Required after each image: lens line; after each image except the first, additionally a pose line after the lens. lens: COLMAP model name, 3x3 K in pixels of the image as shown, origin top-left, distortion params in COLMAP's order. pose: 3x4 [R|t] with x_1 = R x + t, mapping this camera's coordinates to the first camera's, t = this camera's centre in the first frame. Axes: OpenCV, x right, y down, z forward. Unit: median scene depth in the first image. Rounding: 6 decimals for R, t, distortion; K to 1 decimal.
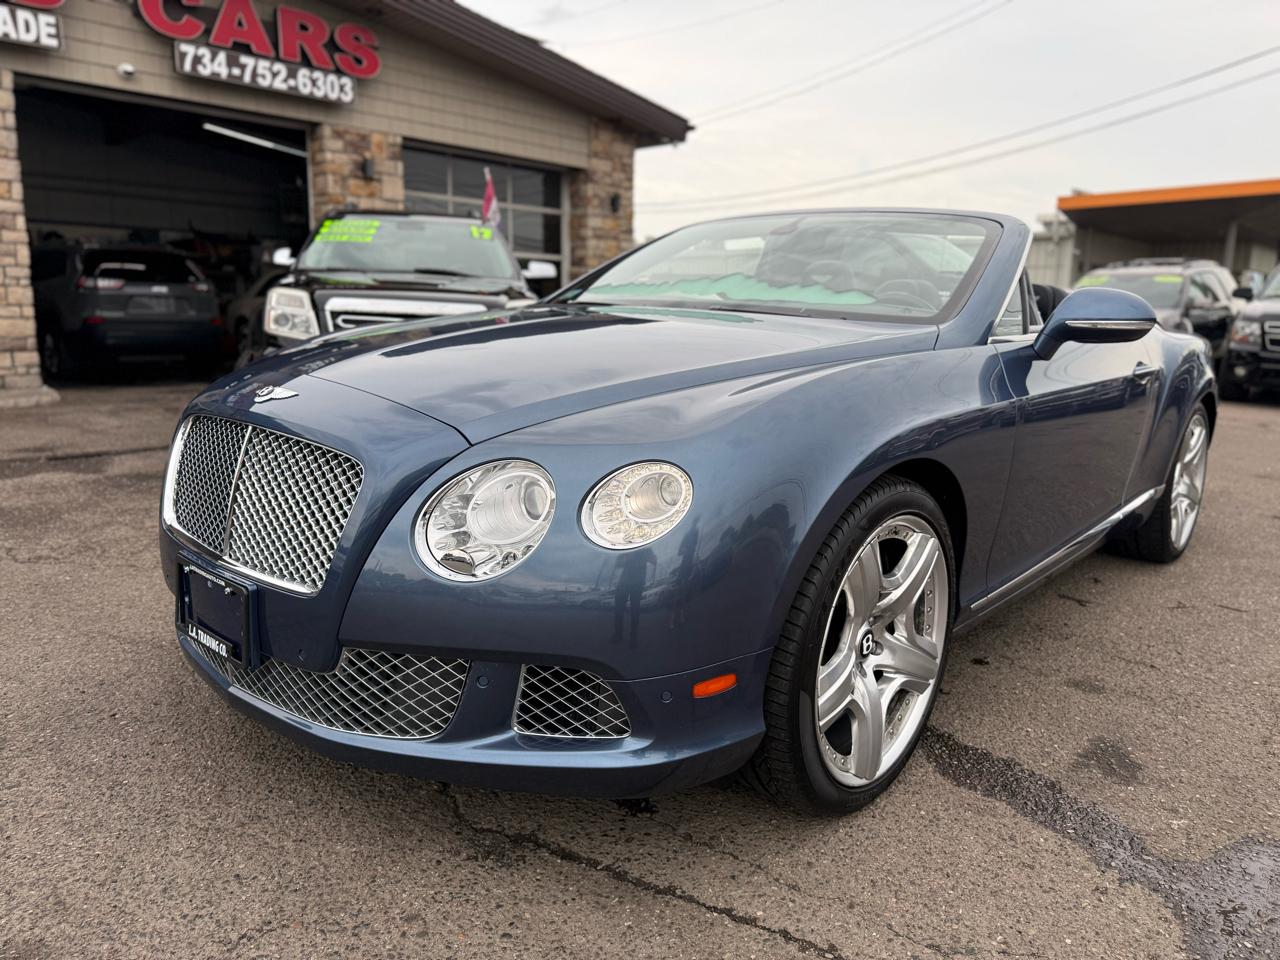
lens RADIAL K [[913.8, 0, 637.2], [0, 913.8, 480.0], [0, 0, 1]] dist [-0.002569, -0.002898]
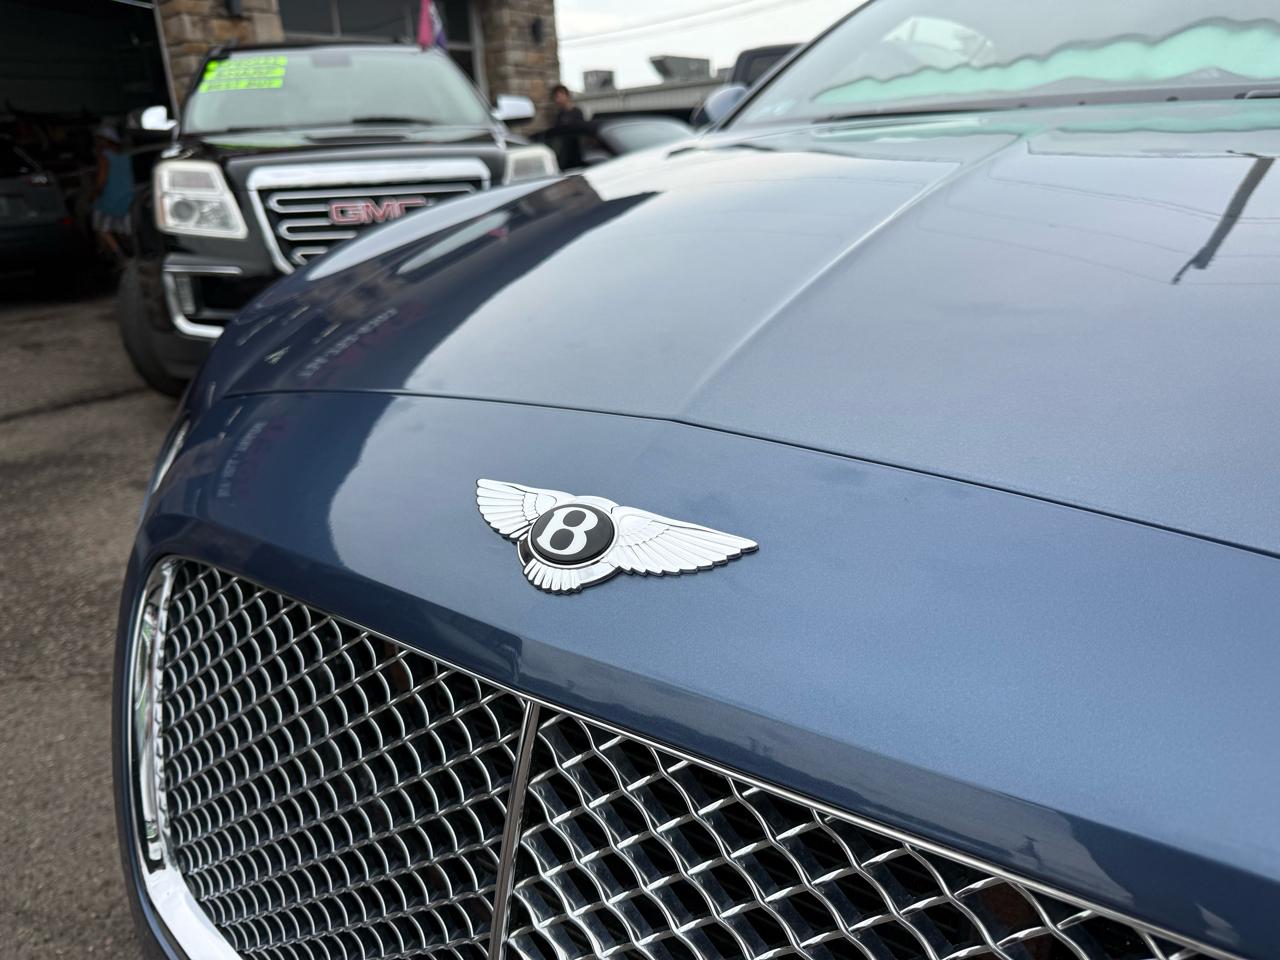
lens RADIAL K [[895.5, 0, 639.9], [0, 895.5, 452.5], [0, 0, 1]] dist [-0.026704, 0.002113]
pose [[0.985881, -0.124978, 0.111439, -0.086013], [0.109118, 0.984323, 0.138569, -0.030471], [-0.127010, -0.124453, 0.984063, 0.166480]]
